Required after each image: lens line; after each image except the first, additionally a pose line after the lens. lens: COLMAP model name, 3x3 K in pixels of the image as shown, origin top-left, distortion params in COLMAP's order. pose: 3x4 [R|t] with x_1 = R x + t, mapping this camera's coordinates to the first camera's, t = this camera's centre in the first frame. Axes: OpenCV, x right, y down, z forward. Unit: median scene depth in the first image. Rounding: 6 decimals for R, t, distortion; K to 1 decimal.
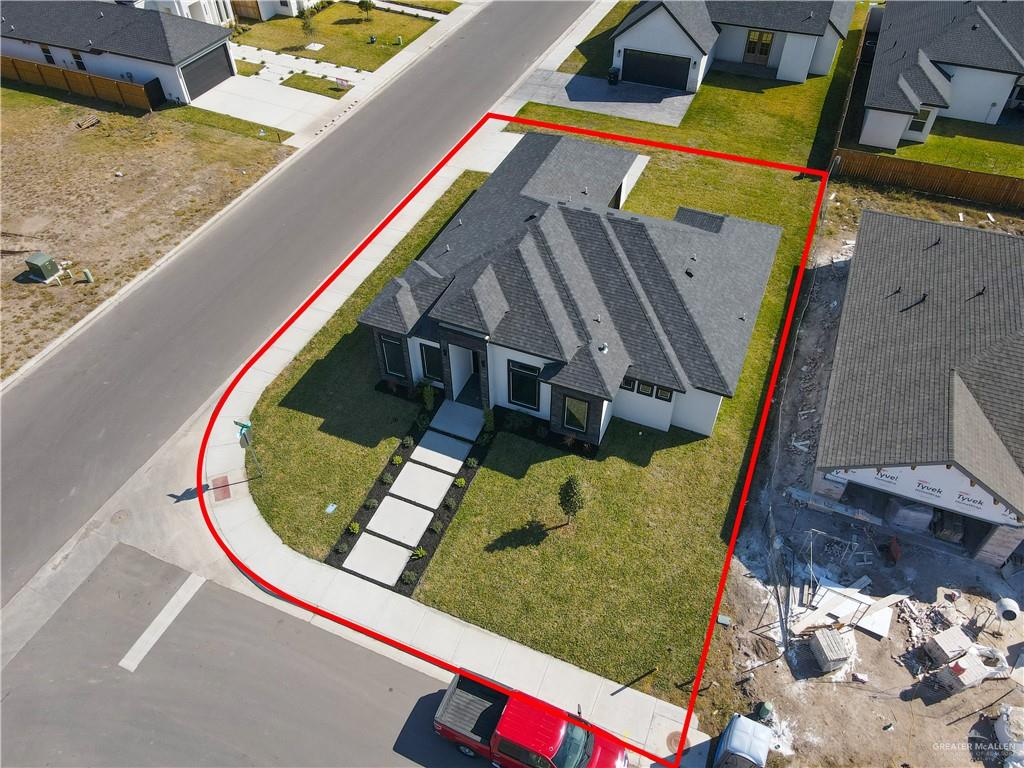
lens RADIAL K [[743.1, 0, 512.4], [0, 743.1, 383.7], [0, 0, 1]] dist [0.013039, 0.013443]
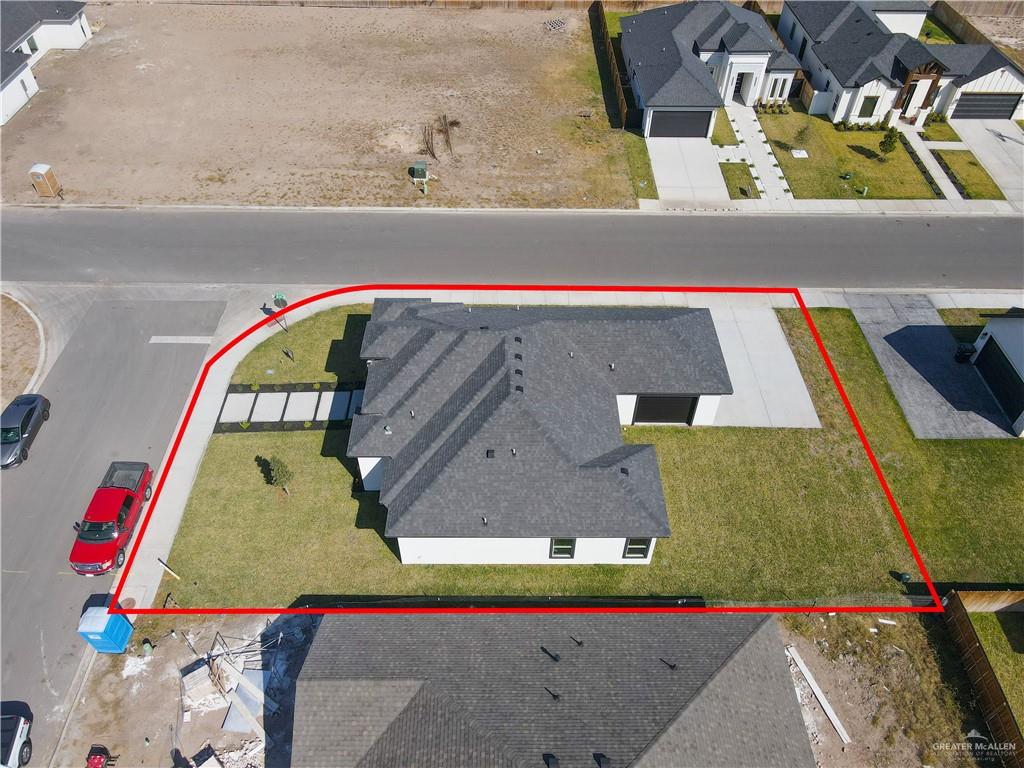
lens RADIAL K [[743.1, 0, 512.4], [0, 743.1, 383.7], [0, 0, 1]] dist [0.013039, 0.013443]
pose [[0.392161, 0.668218, -0.632215, 0.839811], [-0.666035, 0.680307, 0.305909, -0.552502], [0.634513, 0.301112, 0.711846, 0.227269]]
